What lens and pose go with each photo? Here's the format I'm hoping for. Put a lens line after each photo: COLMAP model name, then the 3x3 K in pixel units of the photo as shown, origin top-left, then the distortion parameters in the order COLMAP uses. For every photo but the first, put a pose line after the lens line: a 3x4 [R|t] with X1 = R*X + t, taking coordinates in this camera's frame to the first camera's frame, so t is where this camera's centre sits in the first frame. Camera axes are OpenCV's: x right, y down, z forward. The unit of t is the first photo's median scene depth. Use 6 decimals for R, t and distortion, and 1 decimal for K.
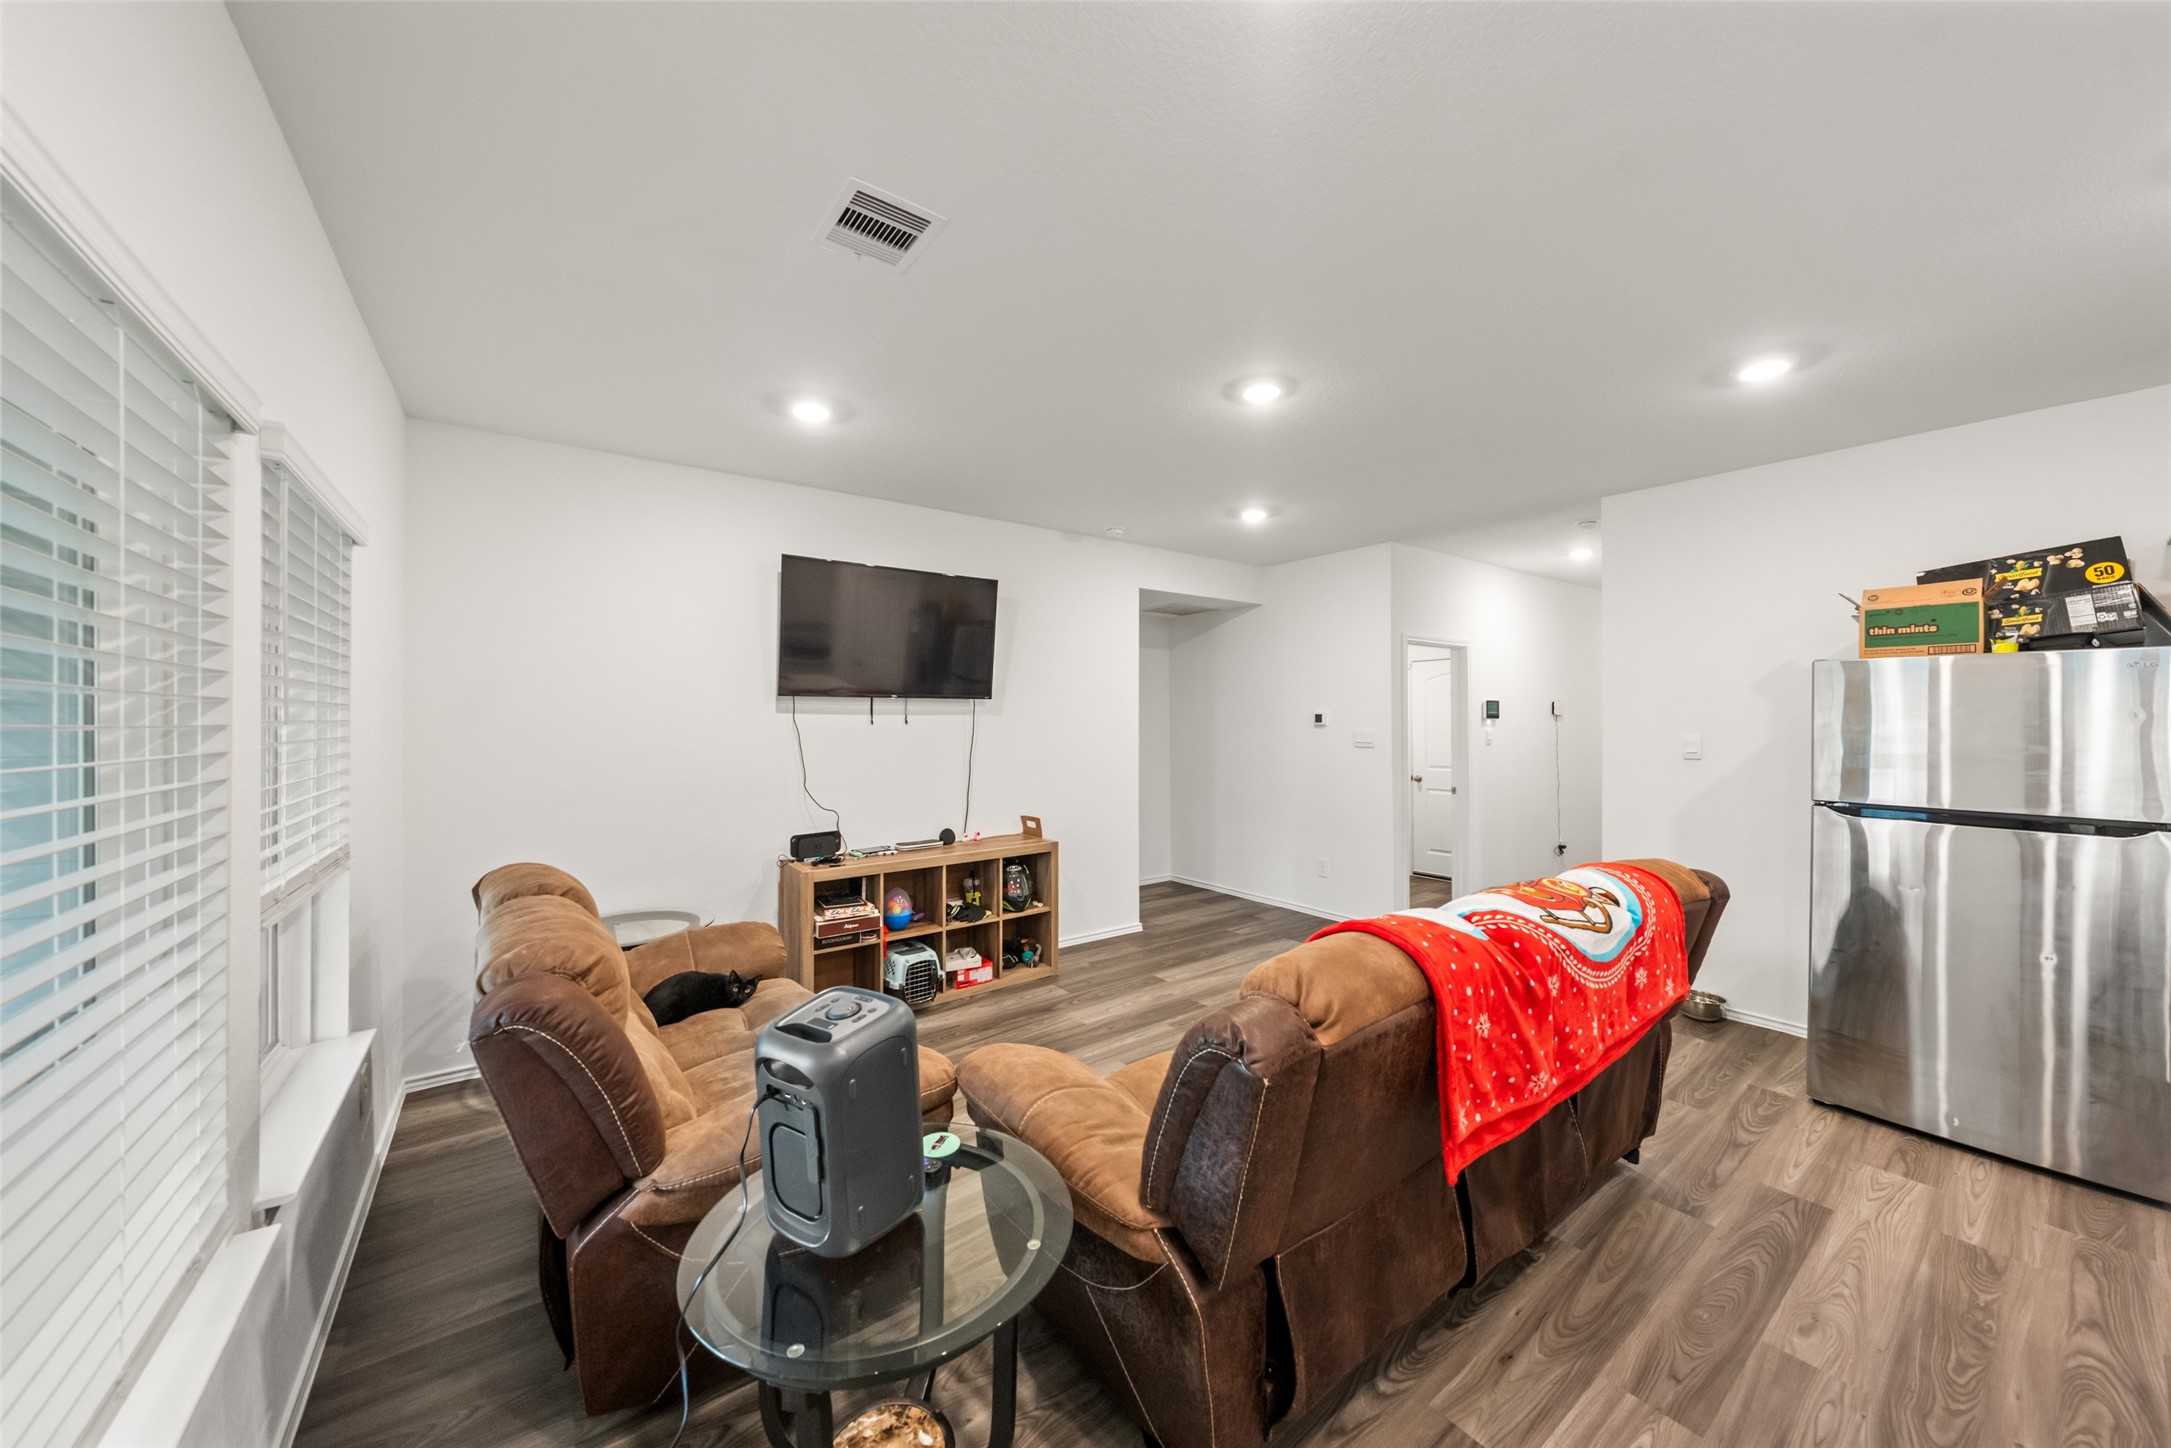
lens RADIAL K [[754.9, 0, 1089.4], [0, 754.9, 719.9], [0, 0, 1]] dist [0.000101, 0.000043]
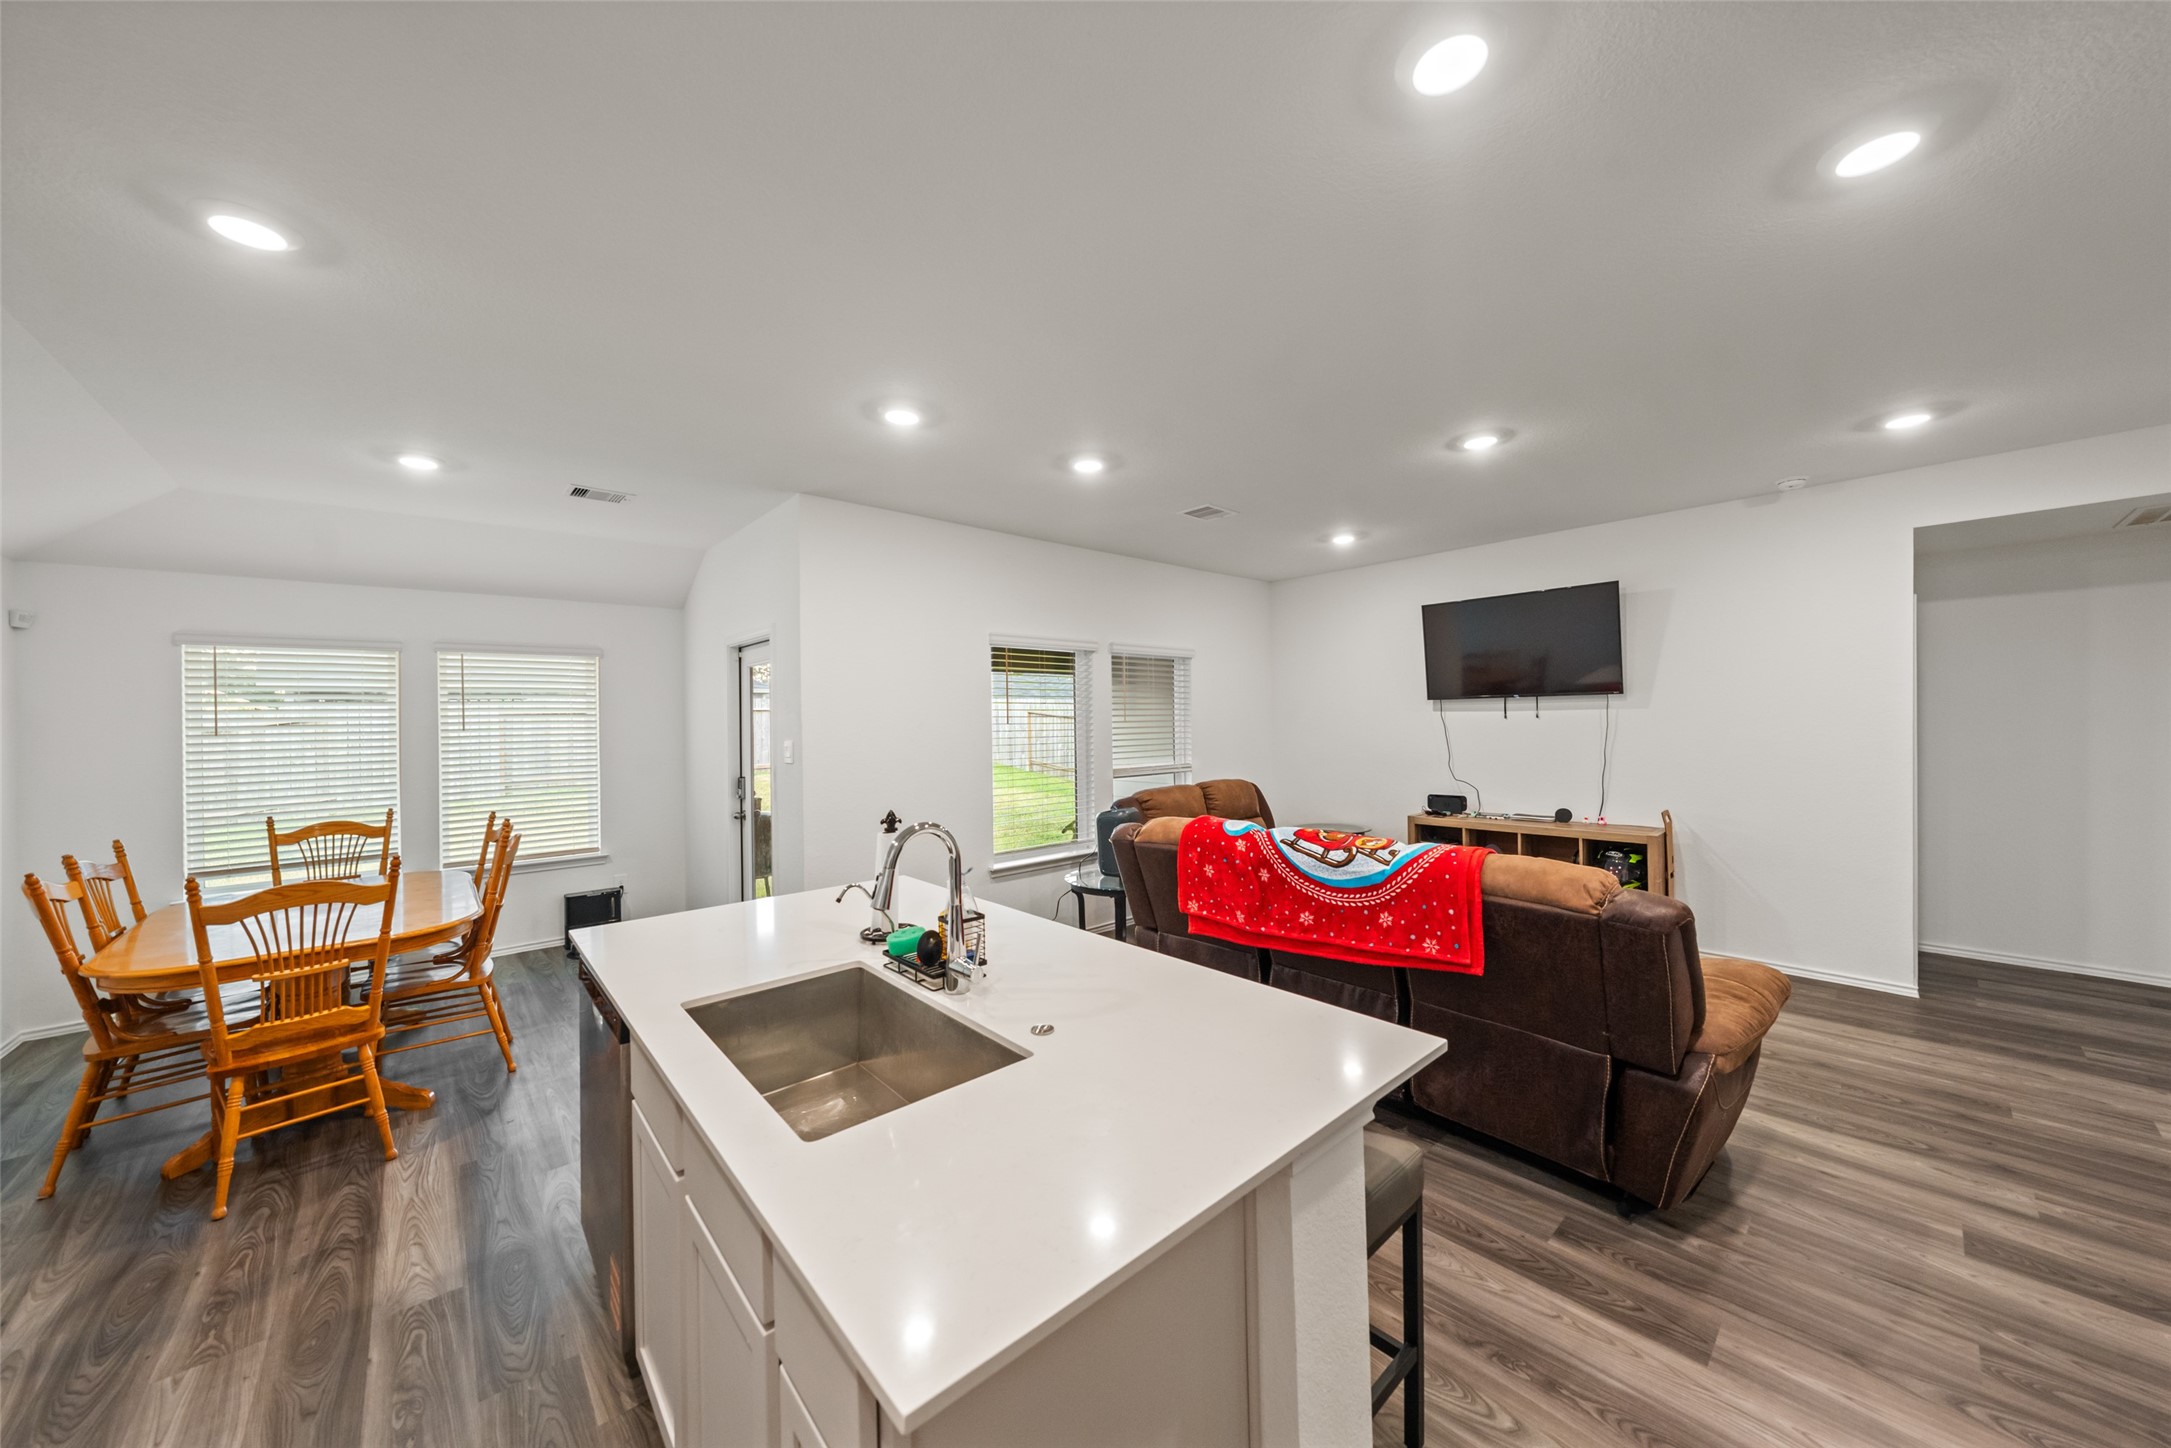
lens RADIAL K [[754.9, 0, 1084.9], [0, 754.9, 719.5], [0, 0, 1]] dist [0.000101, 0.000043]
pose [[0.080356, -0.002620, -0.996763, 1.385976], [0.017481, 0.999846, -0.001219, -0.005746], [0.996613, -0.017327, 0.080390, 0.272688]]
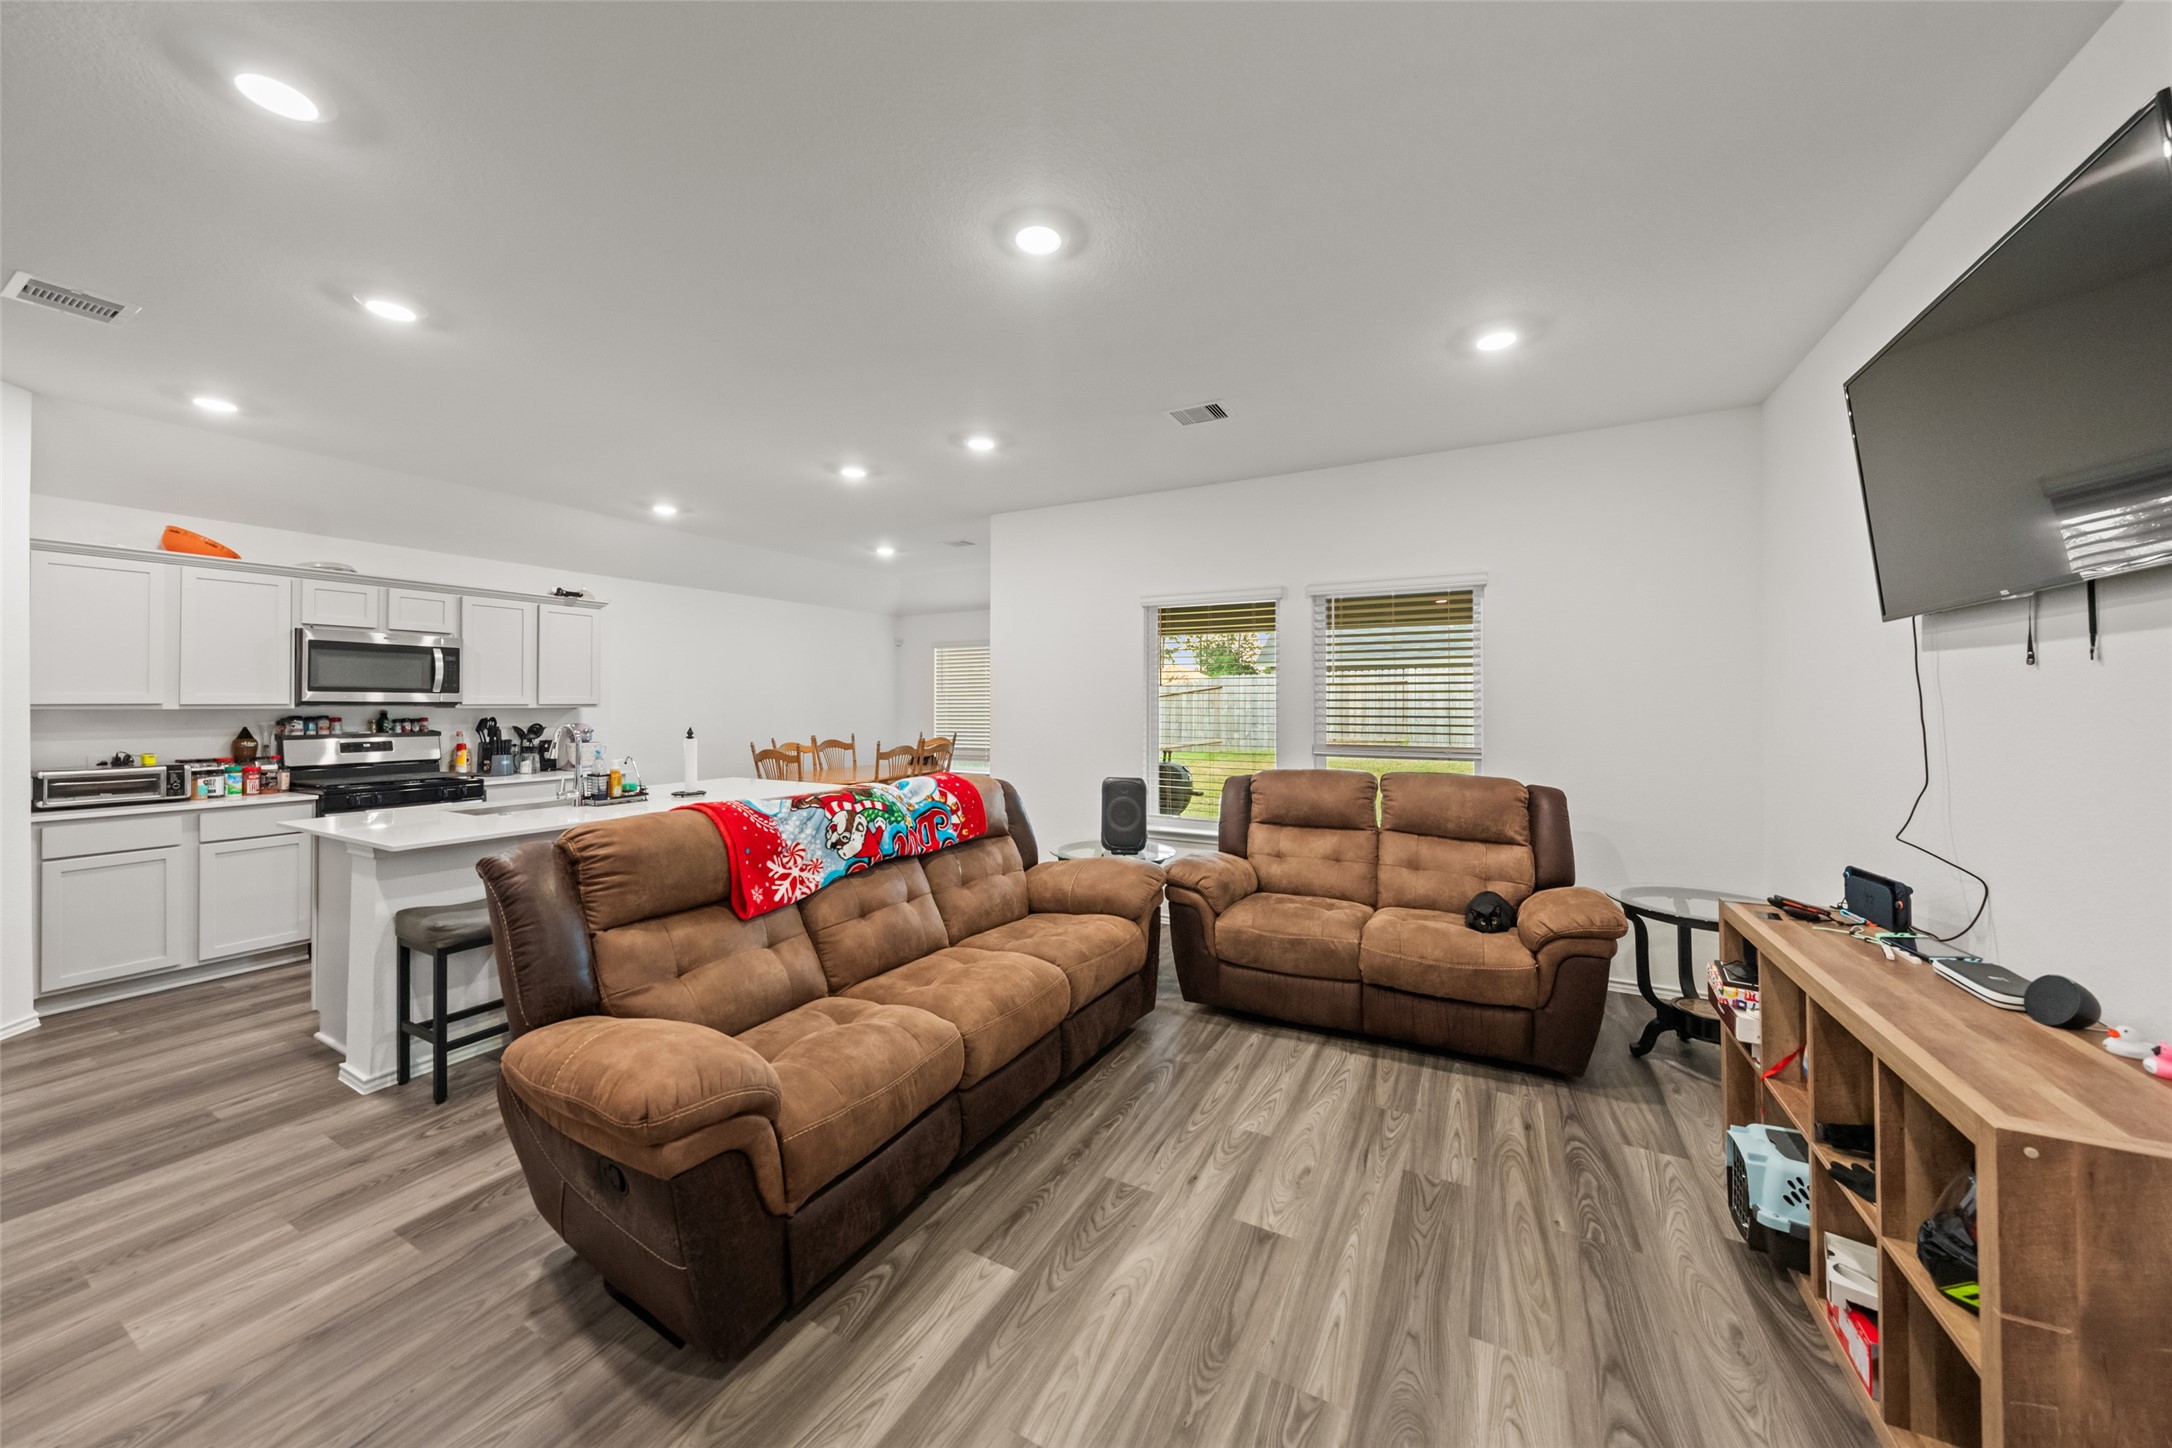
lens RADIAL K [[755.2, 0, 1062.9], [0, 755.2, 689.4], [0, 0, 1]] dist [0.000101, 0.000043]
pose [[-0.915825, -0.006185, -0.401530, 0.520118], [0.000259, 0.999872, -0.015992, 0.036389], [0.401577, -0.014750, -0.915706, 1.731287]]
